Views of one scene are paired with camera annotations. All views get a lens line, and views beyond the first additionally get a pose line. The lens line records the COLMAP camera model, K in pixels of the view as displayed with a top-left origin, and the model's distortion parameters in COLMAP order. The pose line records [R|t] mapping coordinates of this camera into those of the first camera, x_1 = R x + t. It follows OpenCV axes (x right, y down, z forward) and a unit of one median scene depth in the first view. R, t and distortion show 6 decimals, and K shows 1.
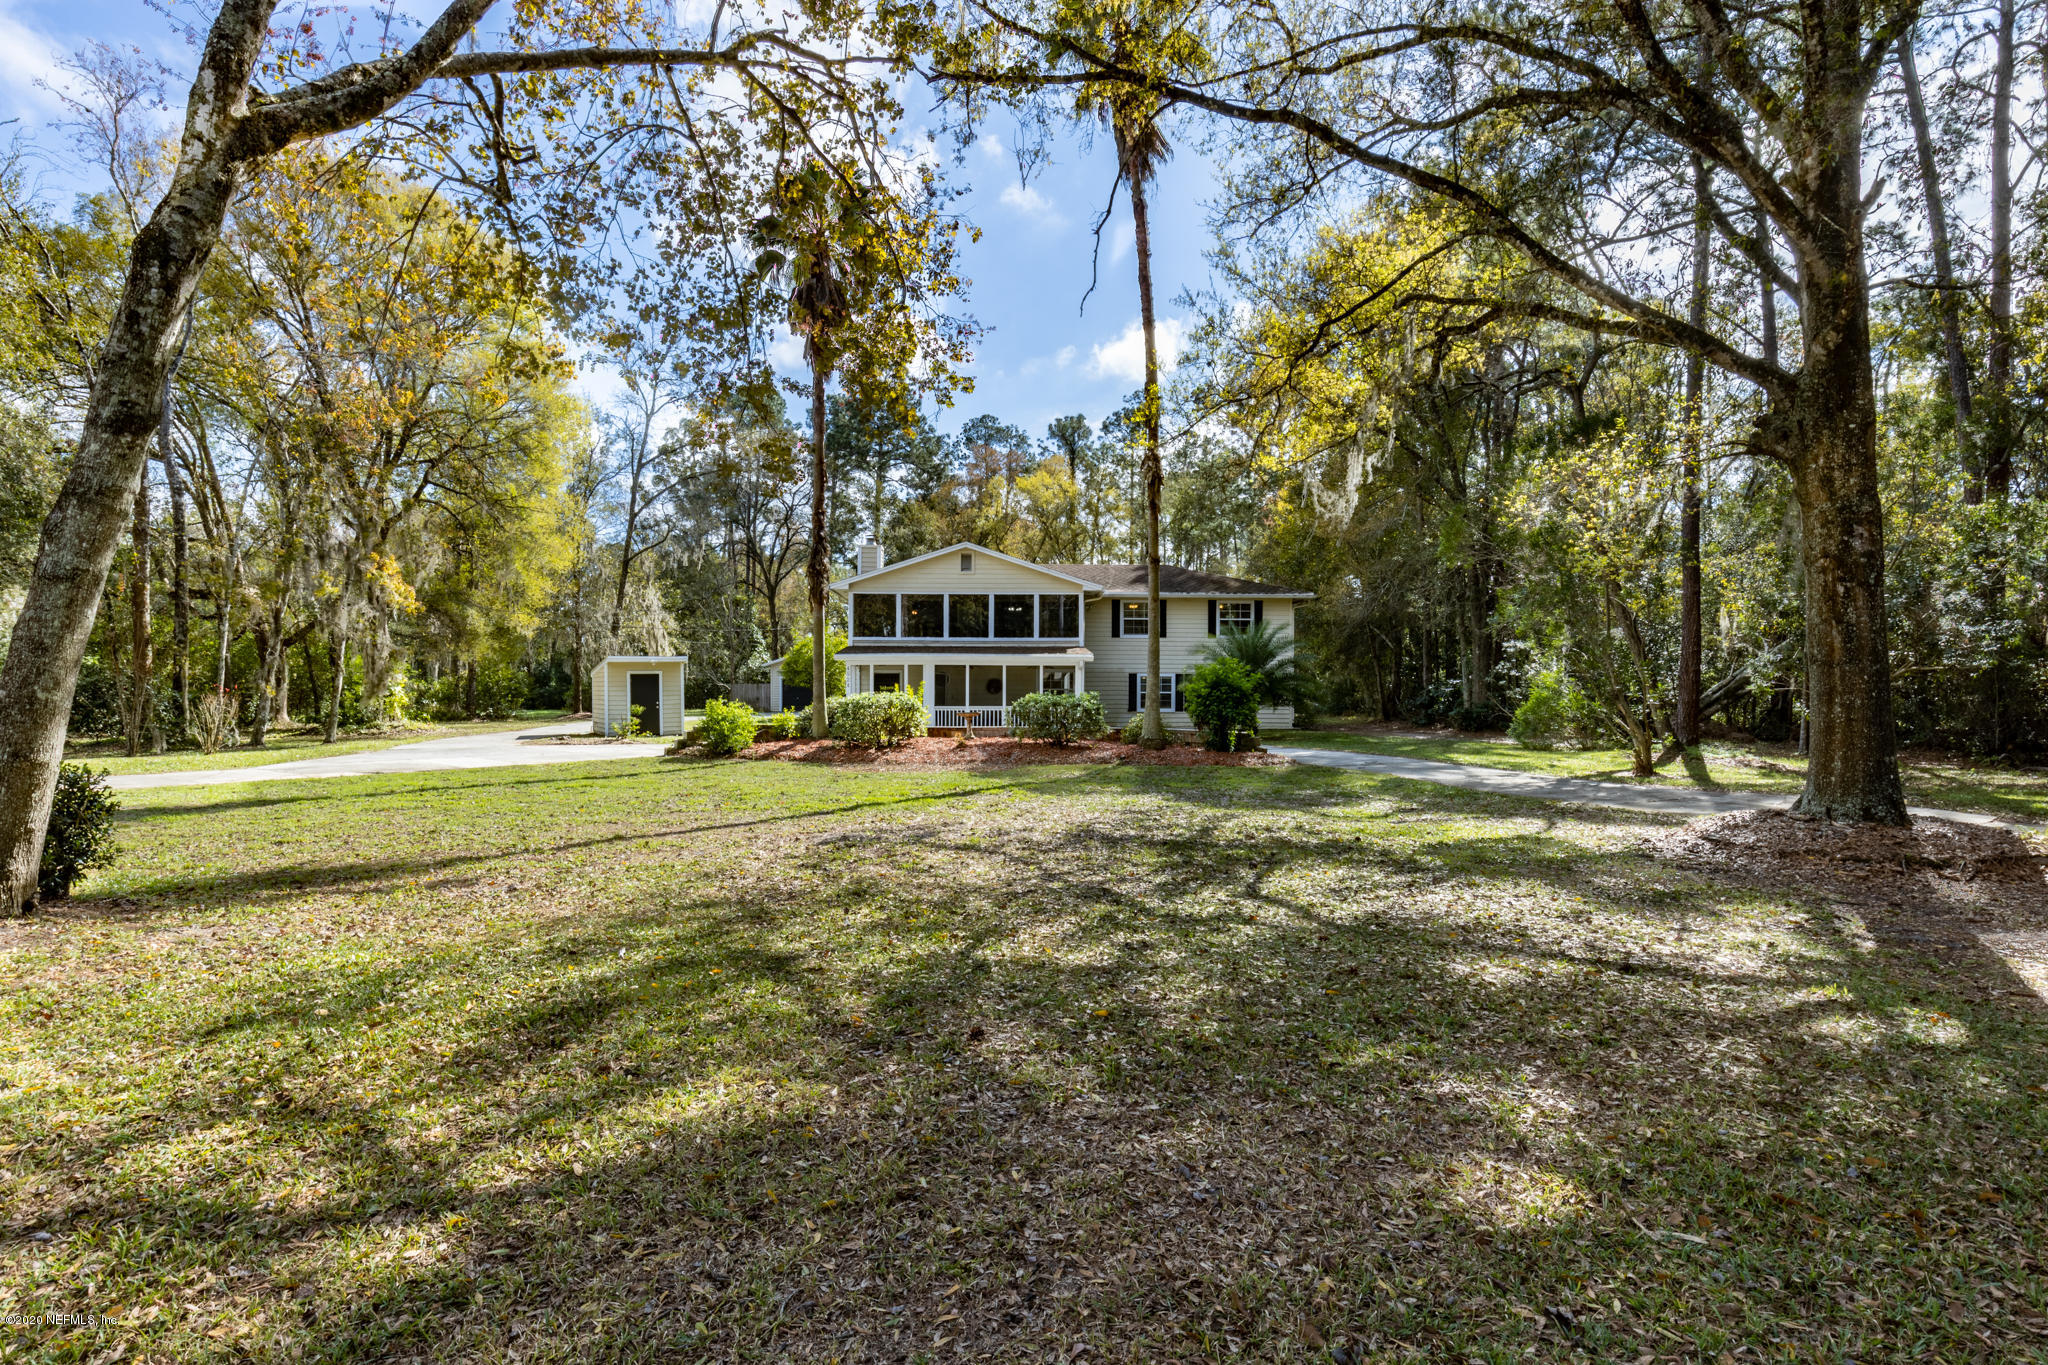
lens RADIAL K [[1068.9, 0, 1032.5], [0, 1068.9, 683.9], [0, 0, 1]] dist [-0.005519, -0.000863]
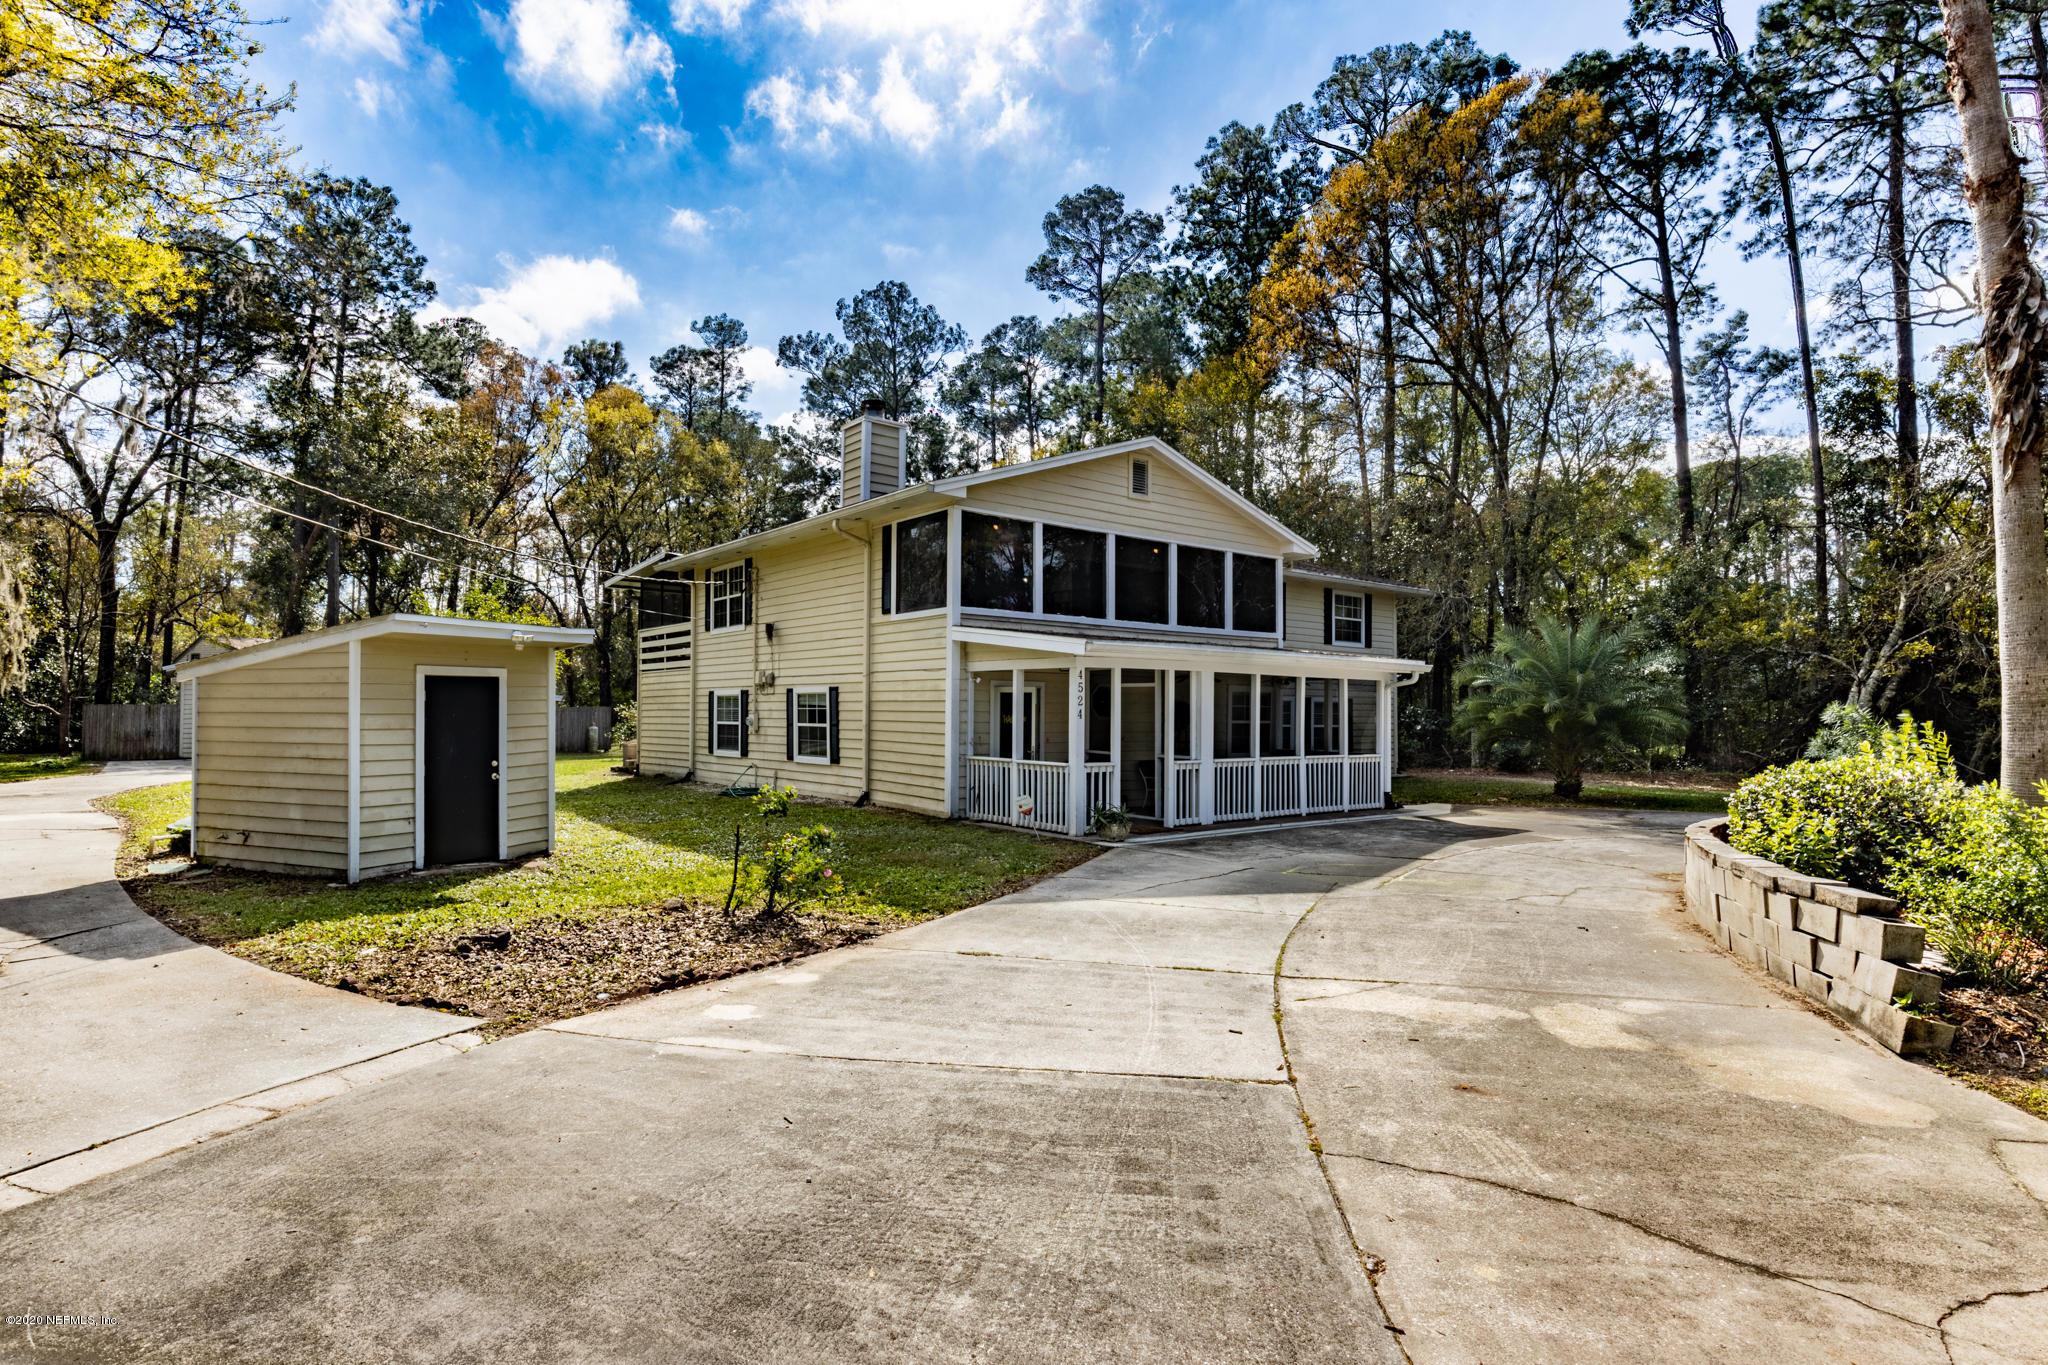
lens RADIAL K [[1068.9, 0, 1010.1], [0, 1068.9, 671.8], [0, 0, 1]] dist [-0.005519, -0.000863]
pose [[0.805380, 0.028315, 0.592082, -0.414220], [-0.007597, 0.999269, -0.037455, 0.000584], [-0.592710, 0.025668, 0.805007, 0.624721]]
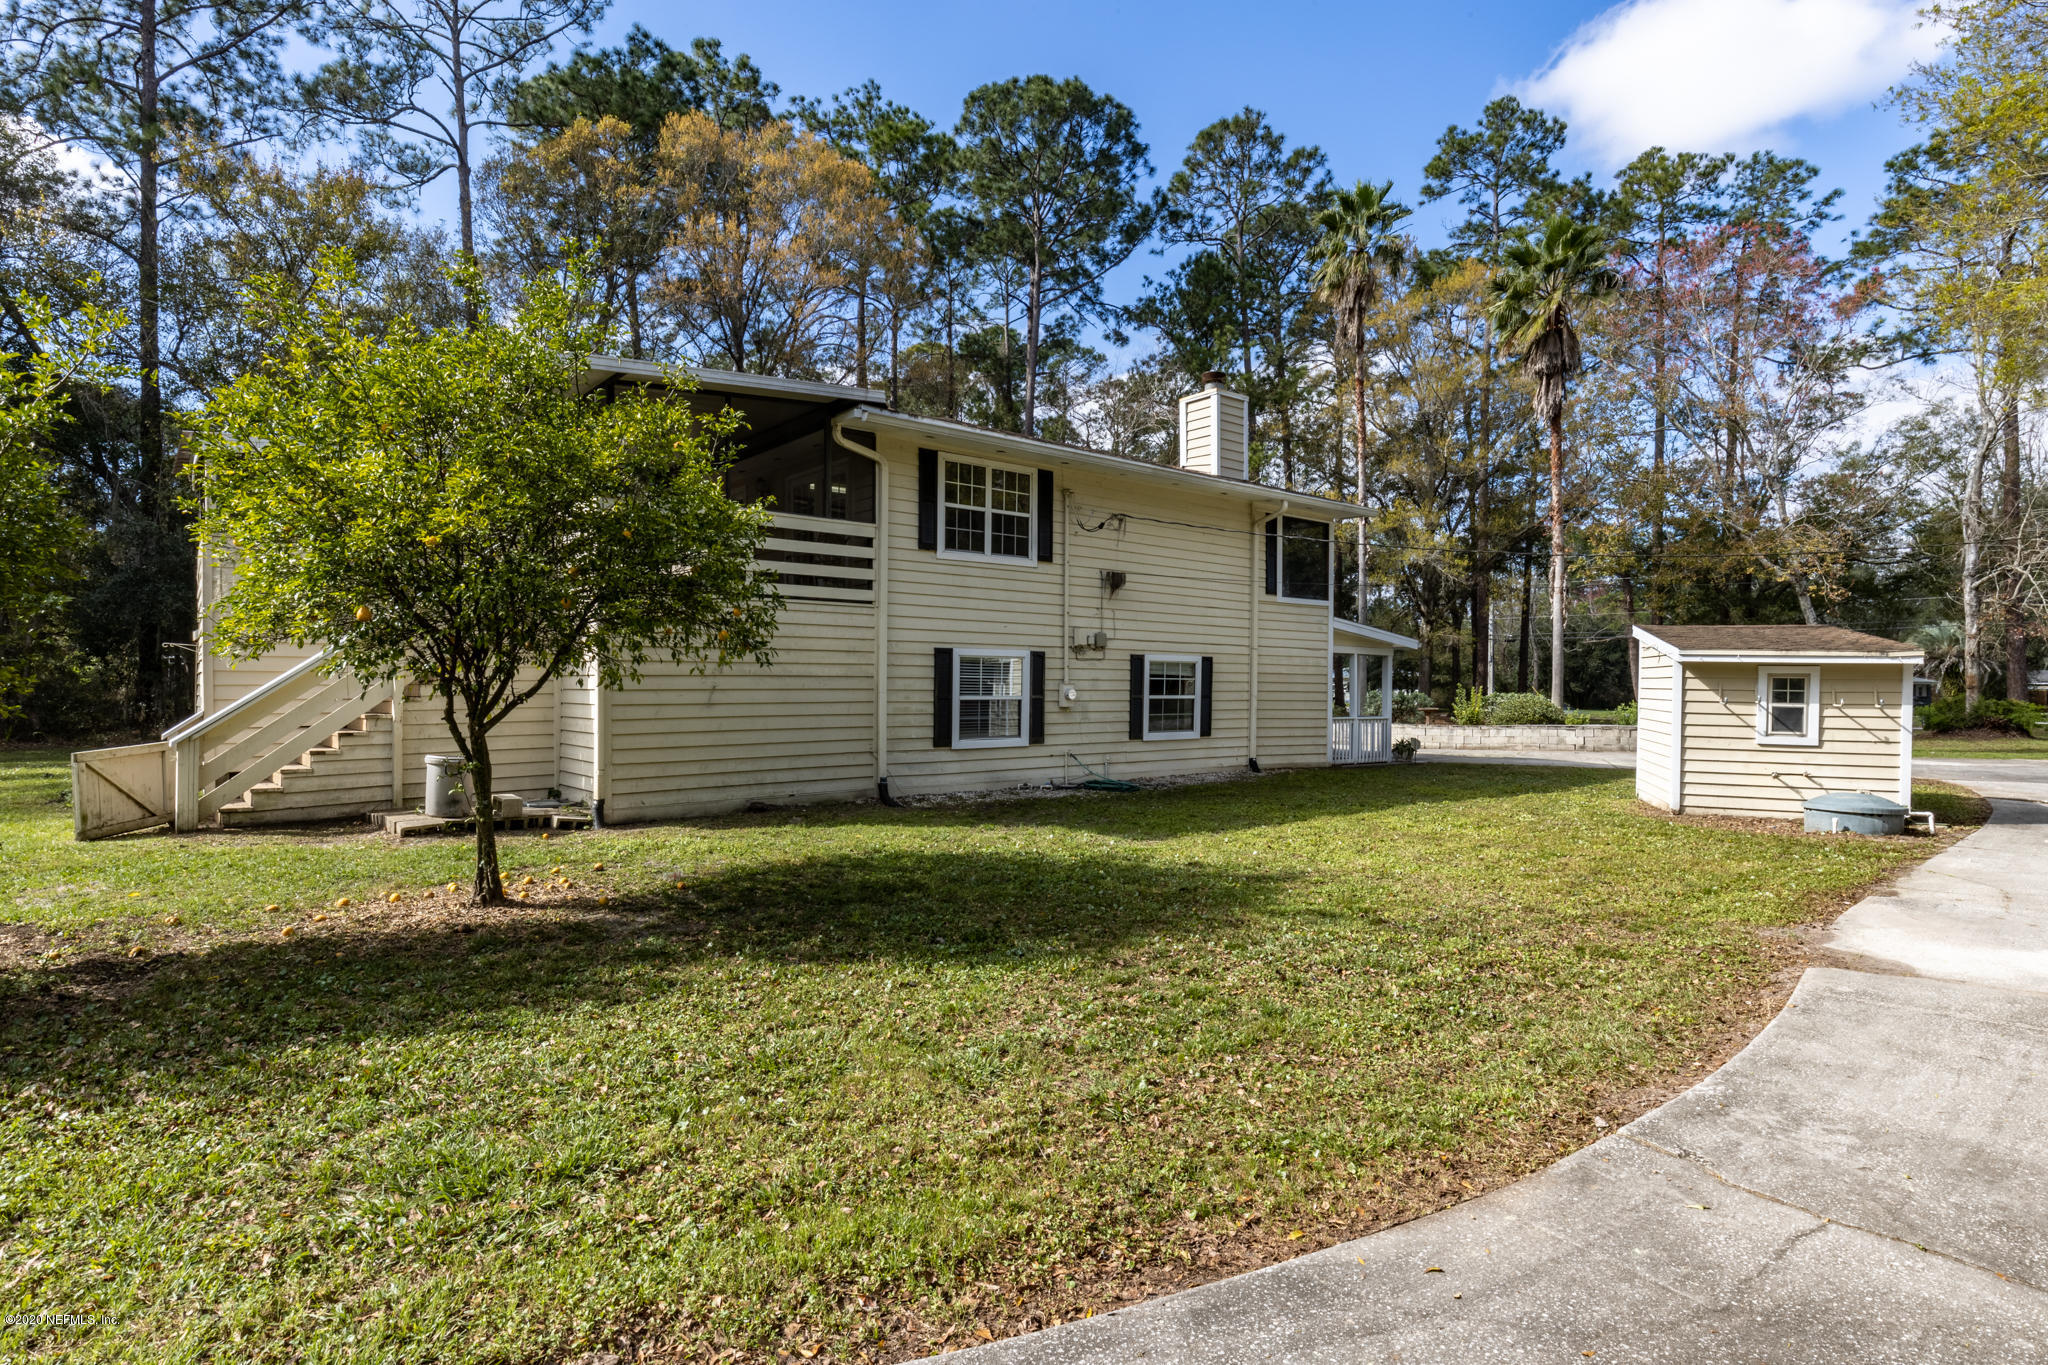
lens RADIAL K [[1068.9, 0, 1027.2], [0, 1068.9, 689.0], [0, 0, 1]] dist [-0.005519, -0.000863]
pose [[-0.639768, 0.004235, 0.768557, -0.507420], [-0.000236, 0.999984, -0.005707, 0.007064], [-0.768568, -0.003832, -0.639756, 1.476949]]
